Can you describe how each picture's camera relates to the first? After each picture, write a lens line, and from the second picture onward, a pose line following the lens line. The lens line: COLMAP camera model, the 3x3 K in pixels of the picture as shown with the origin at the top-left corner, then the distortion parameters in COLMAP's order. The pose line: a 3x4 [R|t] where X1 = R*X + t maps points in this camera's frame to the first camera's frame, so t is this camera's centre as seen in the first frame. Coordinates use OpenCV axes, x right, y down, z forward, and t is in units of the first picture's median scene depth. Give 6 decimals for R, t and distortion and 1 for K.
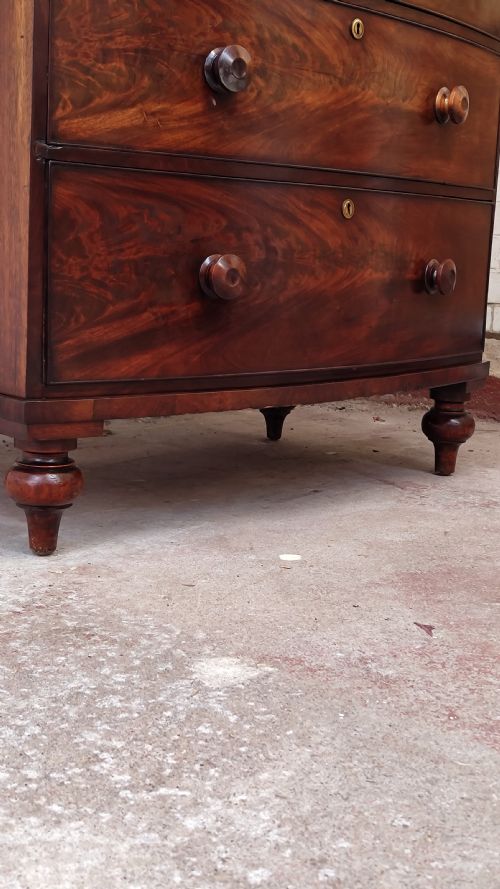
lens RADIAL K [[1224.4, 0, 256.7], [0, 1224.4, 452.0], [0, 0, 1]] dist [0.070972, 0.000000]
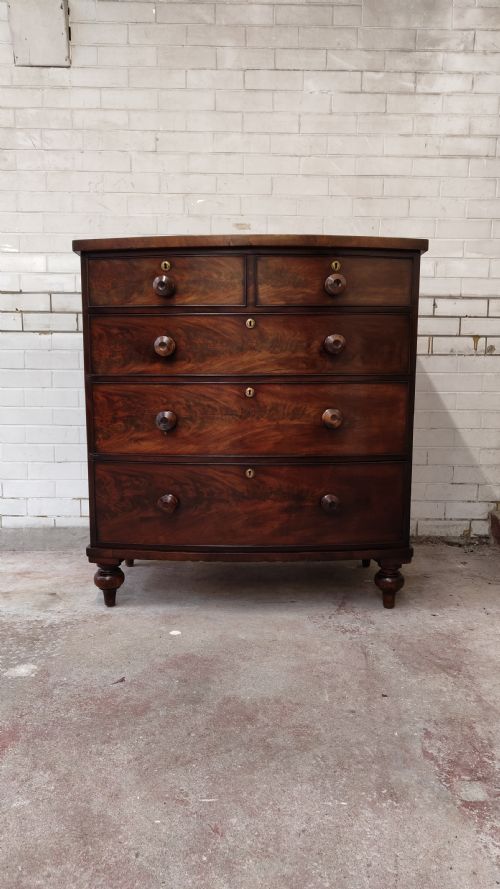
lens RADIAL K [[620.0, 0, 245.6], [0, 620.0, 450.1], [0, 0, 1]] dist [0.010794, -0.004204]
pose [[0.664178, 0.043893, -0.746285, 0.972189], [-0.099477, 0.994586, -0.030036, -0.230989], [0.740926, 0.094187, 0.664949, 0.319258]]
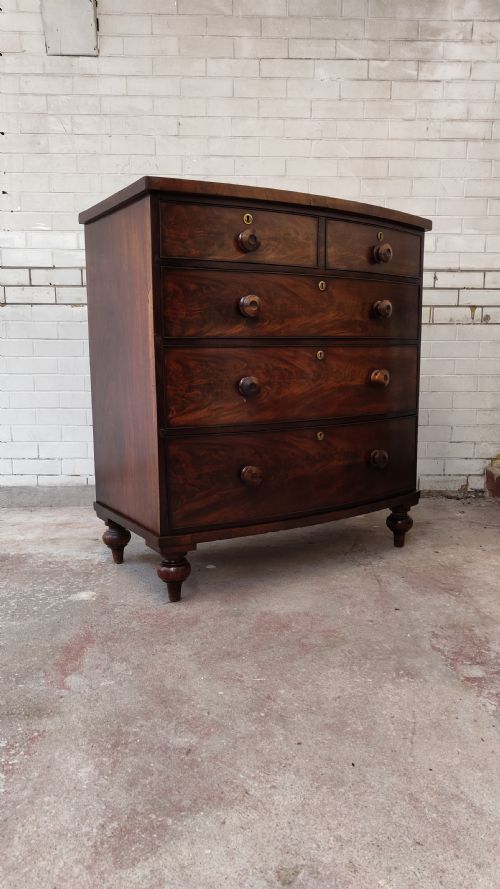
lens RADIAL K [[620.0, 0, 247.7], [0, 620.0, 445.2], [0, 0, 1]] dist [0.010794, -0.004204]
pose [[0.673529, 0.058662, -0.736830, 1.044830], [-0.091518, 0.995794, -0.004376, -0.172792], [0.733474, 0.070381, 0.676064, 0.171327]]
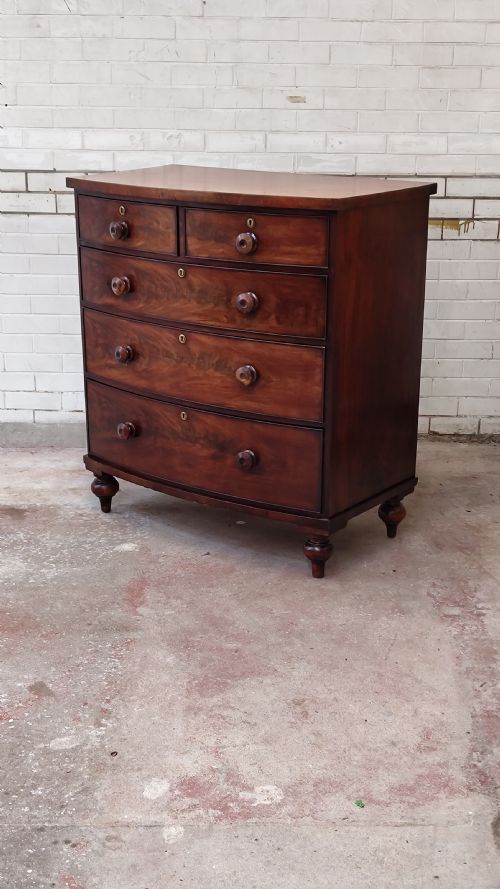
lens RADIAL K [[1239.0, 0, 238.5], [0, 1239.0, 457.7], [0, 0, 1]] dist [0.033259, 0.000000]
pose [[0.651175, 0.187045, -0.735517, 1.996570], [-0.104755, 0.982029, 0.156991, -0.477217], [0.751663, -0.025180, 0.659066, -0.760764]]
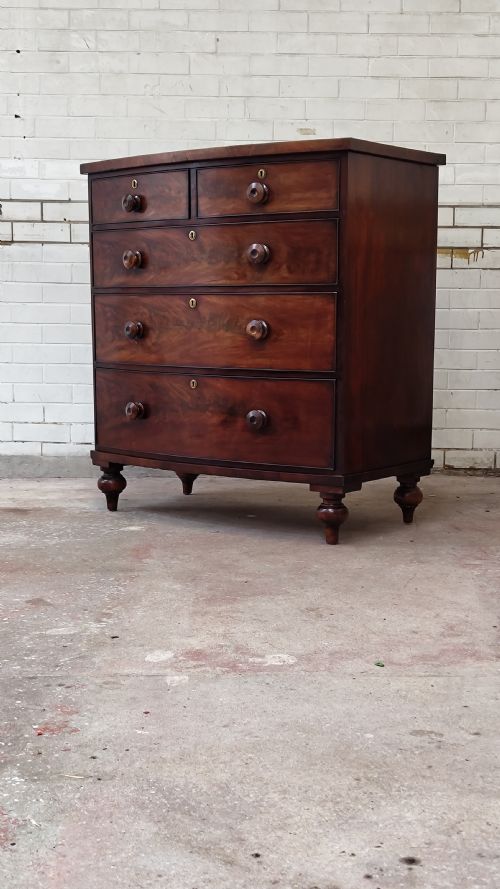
lens RADIAL K [[1239.0, 0, 243.5], [0, 1239.0, 461.6], [0, 0, 1]] dist [0.033259, 0.000000]
pose [[0.646661, 0.051305, -0.761050, 2.008857], [-0.106704, 0.994009, -0.023656, 0.037892], [0.755277, 0.096505, 0.648262, -0.695770]]
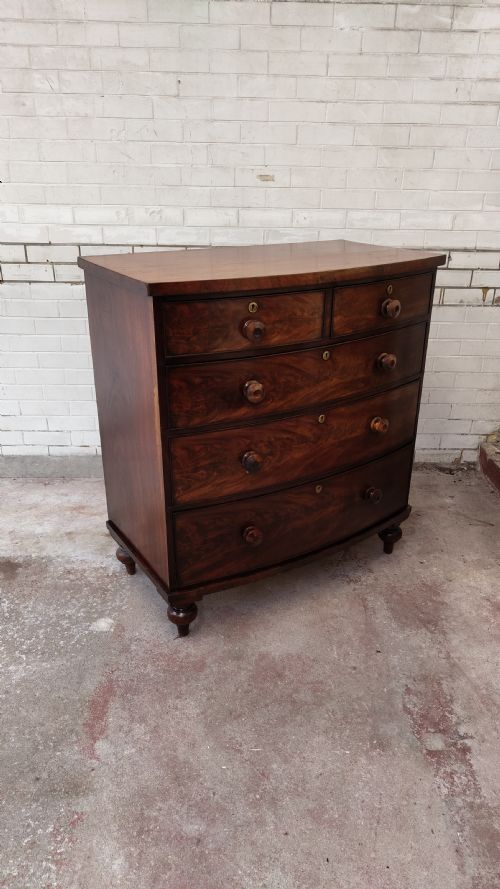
lens RADIAL K [[620.0, 0, 248.8], [0, 620.0, 444.8], [0, 0, 1]] dist [0.010794, -0.004204]
pose [[0.668632, 0.264689, -0.694890, 1.017347], [-0.105207, 0.958775, 0.263973, -0.621918], [0.736114, -0.103393, 0.668914, 0.138360]]
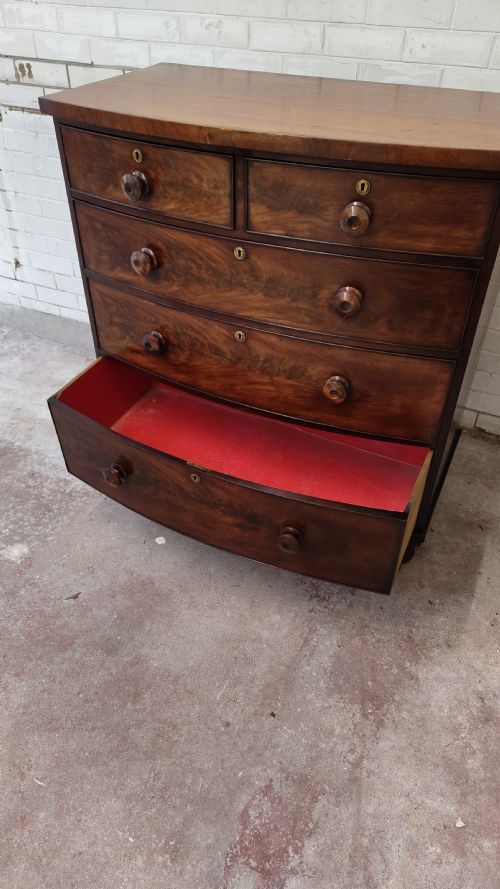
lens RADIAL K [[620.0, 0, 249.0], [0, 620.0, 451.8], [0, 0, 1]] dist [0.010794, -0.004204]
pose [[0.276569, 0.571202, -0.772812, 0.917423], [-0.162127, 0.820386, 0.548344, -0.750159], [0.947220, -0.026361, 0.319500, 0.810319]]
